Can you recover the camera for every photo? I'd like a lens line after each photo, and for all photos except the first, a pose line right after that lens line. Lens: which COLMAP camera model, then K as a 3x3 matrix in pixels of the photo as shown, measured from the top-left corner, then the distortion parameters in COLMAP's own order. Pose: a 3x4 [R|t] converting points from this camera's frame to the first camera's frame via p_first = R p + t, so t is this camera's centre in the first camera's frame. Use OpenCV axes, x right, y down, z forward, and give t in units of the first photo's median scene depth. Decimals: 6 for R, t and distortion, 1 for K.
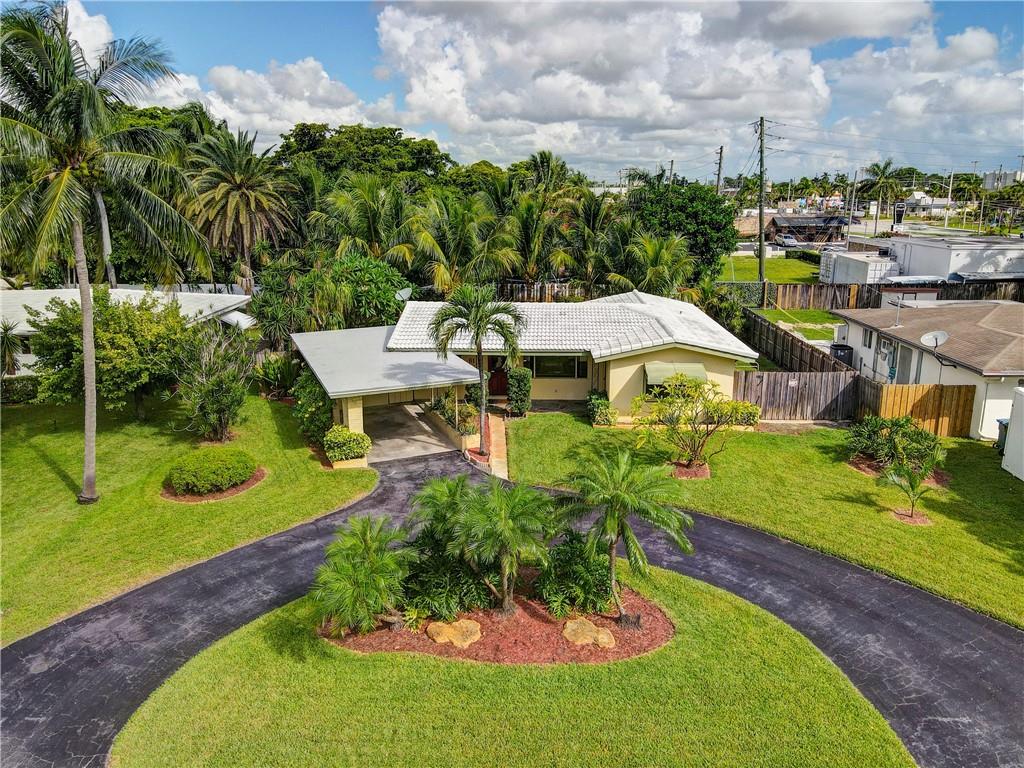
lens RADIAL K [[744.5, 0, 522.1], [0, 744.5, 383.3], [0, 0, 1]] dist [0.019712, -0.005755]
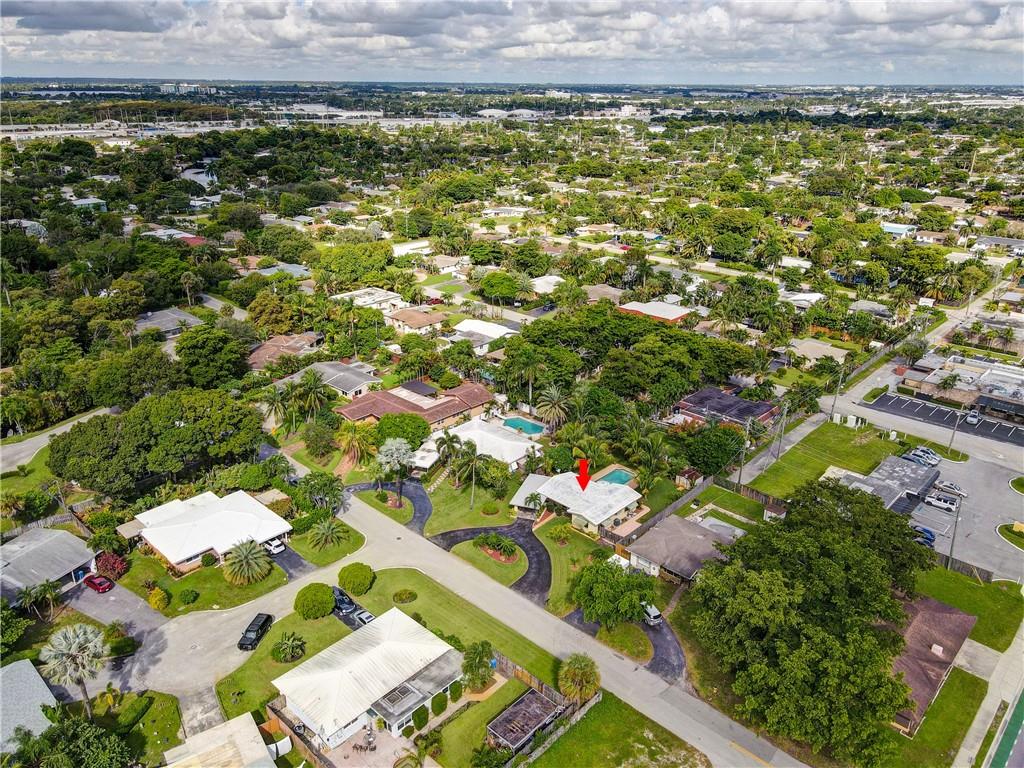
lens RADIAL K [[743.5, 0, 524.7], [0, 743.5, 386.8], [0, 0, 1]] dist [0.022110, 0.007729]
pose [[0.748985, 0.261823, -0.608663, 2.587521], [-0.180230, 0.964484, 0.193103, -1.674445], [0.637604, -0.034932, 0.769572, -2.718679]]
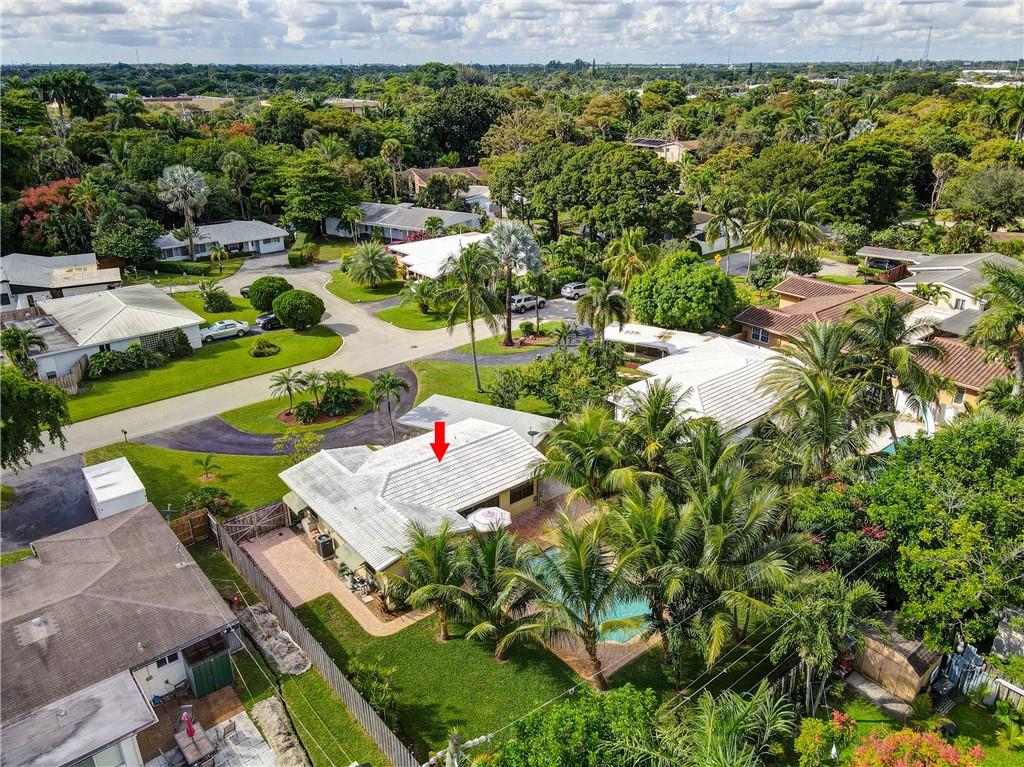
lens RADIAL K [[745.2, 0, 522.6], [0, 745.2, 380.1], [0, 0, 1]] dist [0.012497, 0.013952]
pose [[-0.750923, 0.255989, -0.608756, 0.949563], [-0.170055, 0.815770, 0.552811, -1.348104], [0.638119, 0.518641, -0.569049, 2.381834]]
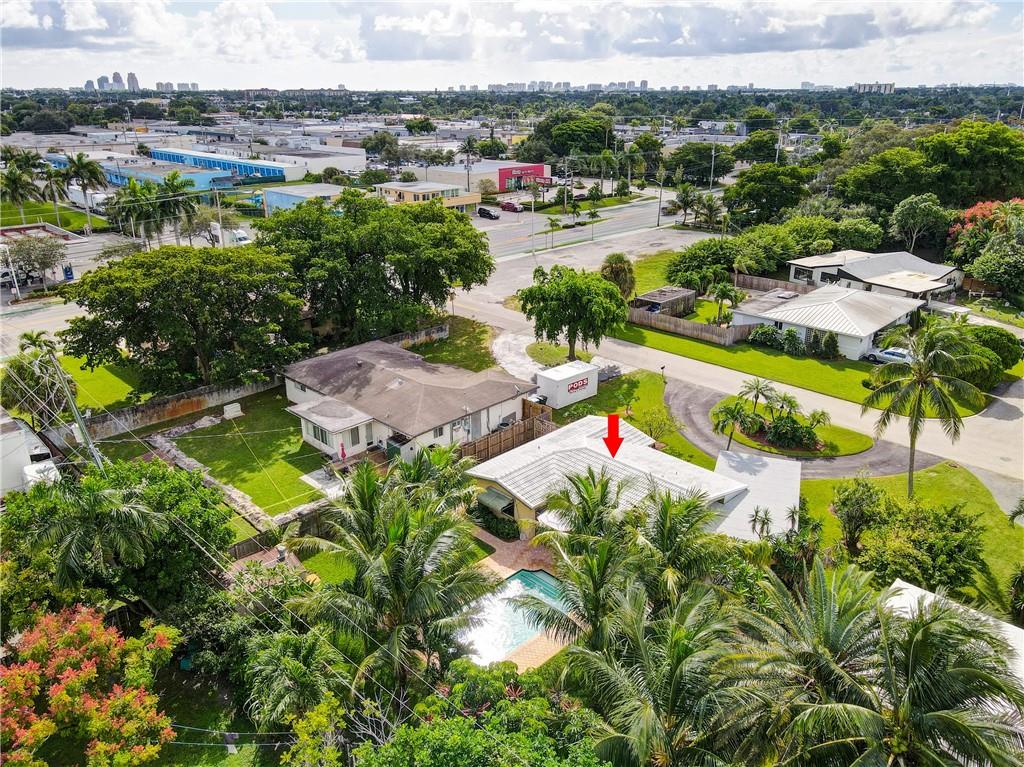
lens RADIAL K [[743.5, 0, 524.7], [0, 743.5, 386.3], [0, 0, 1]] dist [0.022110, 0.007729]
pose [[-0.729521, -0.258032, 0.633418, -0.891661], [0.172003, 0.827130, 0.535043, -1.324554], [-0.661977, 0.499275, -0.559026, 2.387912]]
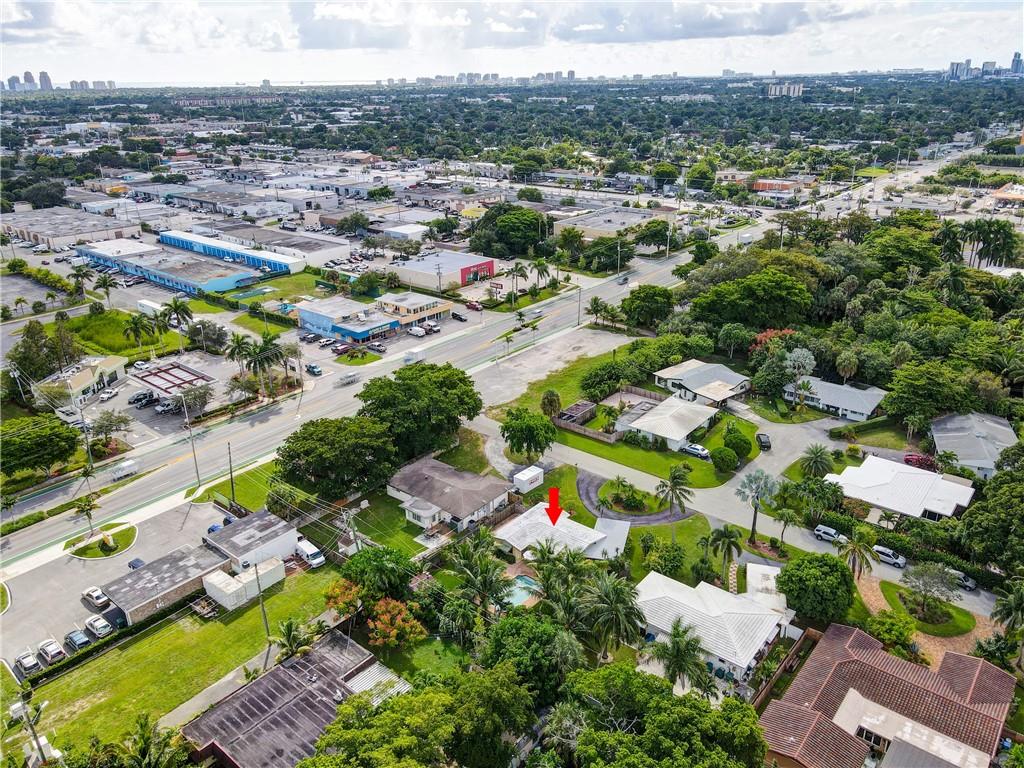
lens RADIAL K [[745.2, 0, 522.6], [0, 745.2, 380.6], [0, 0, 1]] dist [0.012497, 0.013952]
pose [[-0.785886, -0.228439, 0.574629, -2.170420], [0.168486, 0.815001, 0.554424, -3.392715], [-0.594975, 0.532532, -0.602009, 3.640418]]
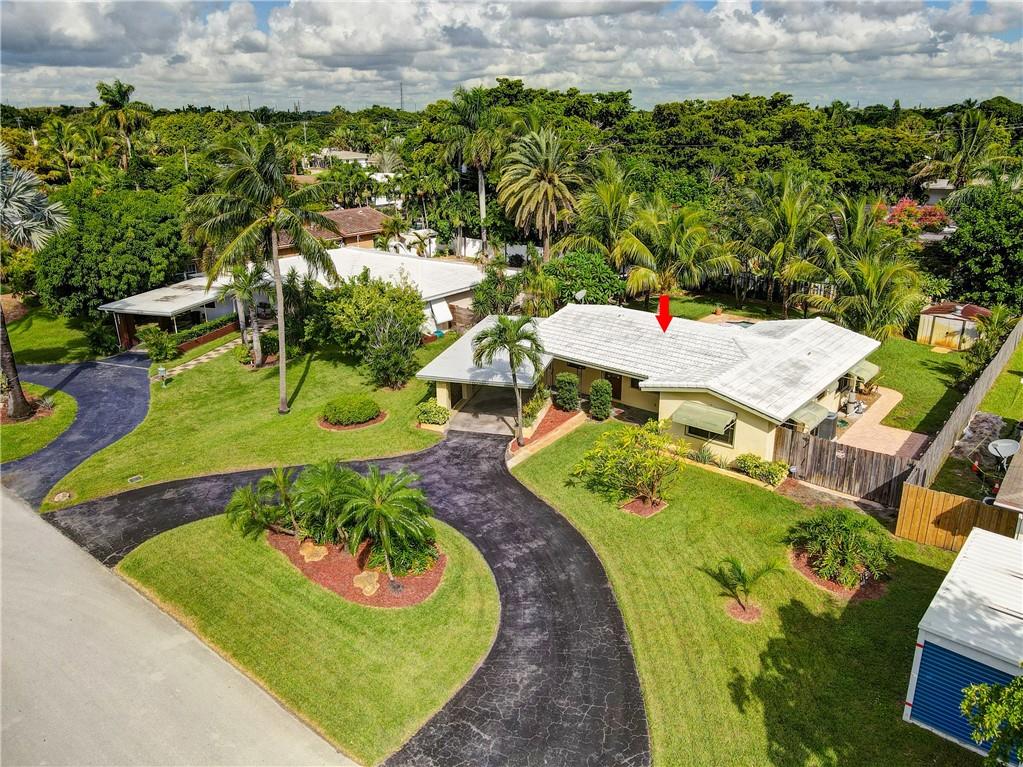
lens RADIAL K [[742.8, 0, 524.2], [0, 742.8, 386.3], [0, 0, 1]] dist [0.022110, 0.007729]
pose [[0.792671, 0.209594, -0.572488, 0.649508], [-0.153715, 0.977417, 0.145007, -0.183900], [0.589952, -0.026943, 0.806988, -0.005610]]
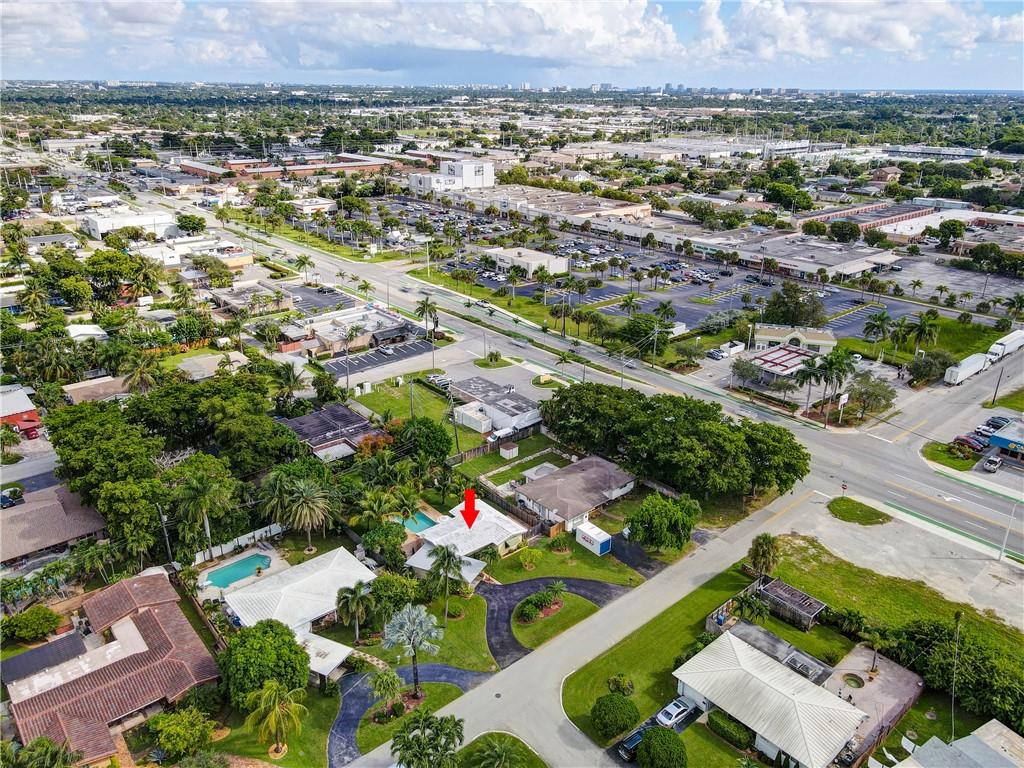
lens RADIAL K [[743.5, 0, 524.7], [0, 743.5, 386.8], [0, 0, 1]] dist [0.022110, 0.007729]
pose [[0.739028, -0.249801, 0.625650, -2.309051], [0.164874, 0.967535, 0.191552, -1.767968], [-0.653188, -0.038409, 0.756221, -2.334622]]
